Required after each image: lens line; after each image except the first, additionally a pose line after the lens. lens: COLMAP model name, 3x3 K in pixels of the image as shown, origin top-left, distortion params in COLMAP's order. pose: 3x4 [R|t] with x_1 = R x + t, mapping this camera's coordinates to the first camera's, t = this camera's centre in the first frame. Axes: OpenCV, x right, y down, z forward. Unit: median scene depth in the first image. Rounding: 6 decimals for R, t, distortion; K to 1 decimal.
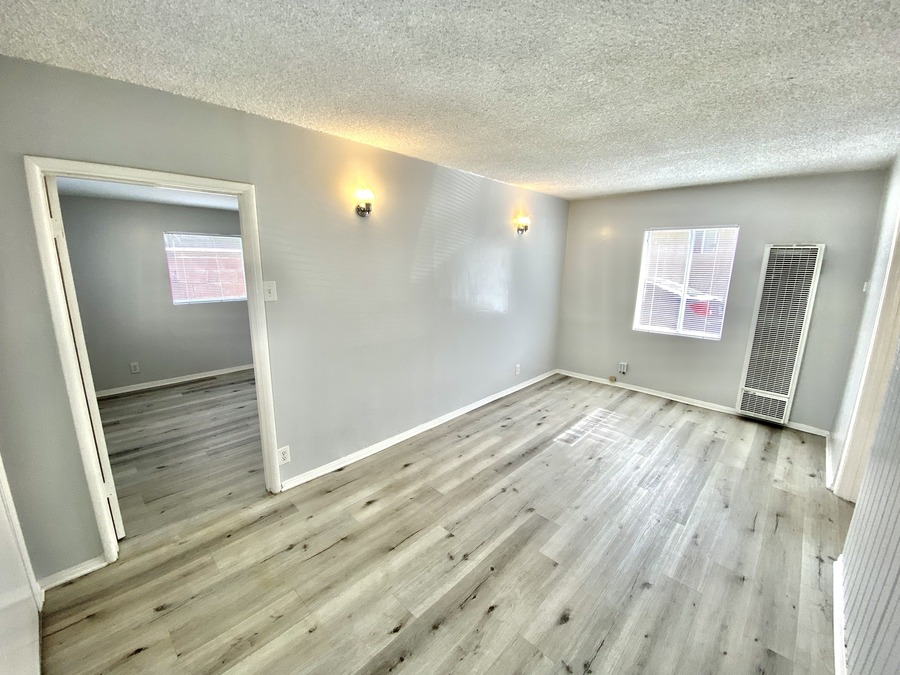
lens RADIAL K [[365.7, 0, 450.0], [0, 365.7, 337.5], [0, 0, 1]] dist [0.032720, -0.028233]
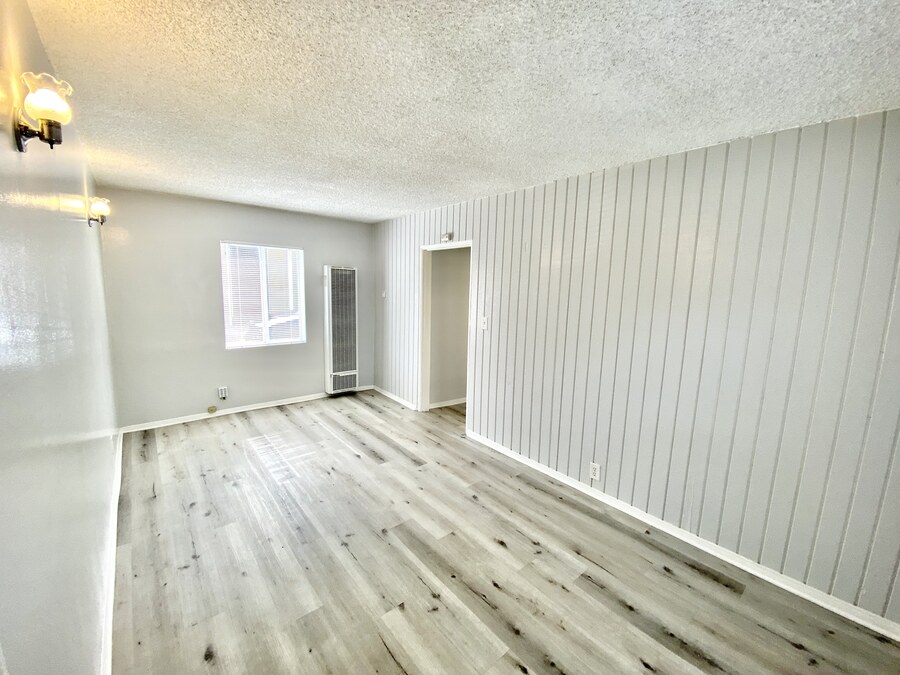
lens RADIAL K [[365.7, 0, 450.0], [0, 365.7, 337.5], [0, 0, 1]] dist [0.032720, -0.028233]
pose [[0.100692, -0.151311, 0.983344, -0.563174], [0.177726, 0.975206, 0.131860, -0.114775], [-0.978915, 0.161488, 0.125088, 0.543230]]
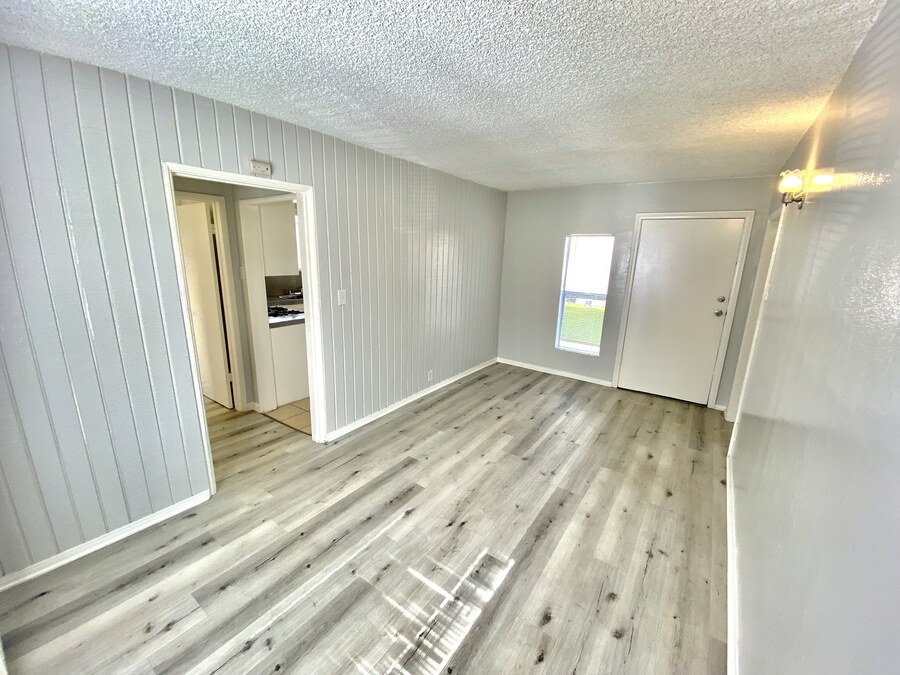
lens RADIAL K [[365.7, 0, 450.0], [0, 365.7, 337.5], [0, 0, 1]] dist [0.032720, -0.028233]
pose [[-0.987326, -0.006955, -0.158551, 0.577186], [-0.074561, 0.902244, 0.424730, -0.348264], [0.140098, 0.431169, -0.891328, 1.638213]]
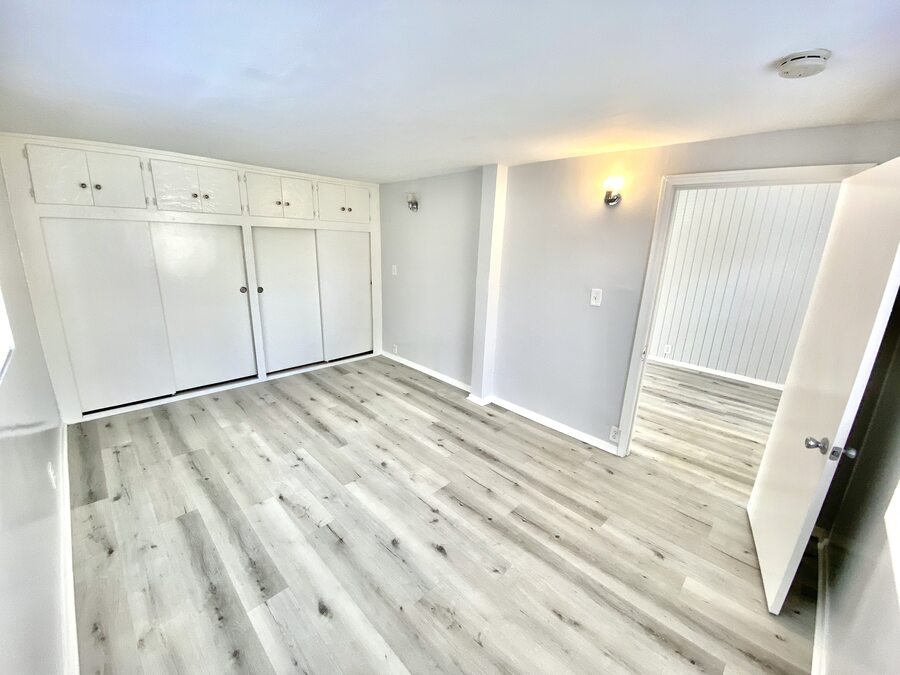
lens RADIAL K [[365.7, 0, 450.0], [0, 365.7, 337.5], [0, 0, 1]] dist [0.032720, -0.028233]
pose [[0.008034, -0.278660, 0.960356, -1.379869], [0.161747, 0.948102, 0.273752, -0.303001], [-0.986800, 0.153135, 0.052690, 1.326282]]
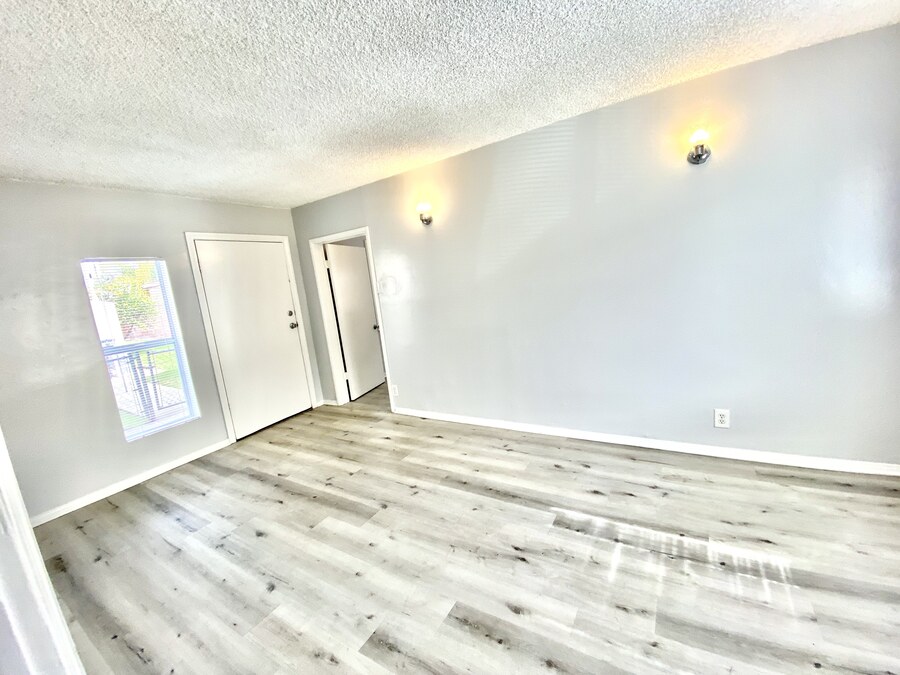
lens RADIAL K [[365.7, 0, 450.0], [0, 365.7, 337.5], [0, 0, 1]] dist [0.032720, -0.028233]
pose [[0.204730, 0.120077, -0.971425, 1.000913], [-0.086849, 0.990761, 0.104163, -0.081148], [0.974958, 0.063042, 0.213267, 0.811827]]
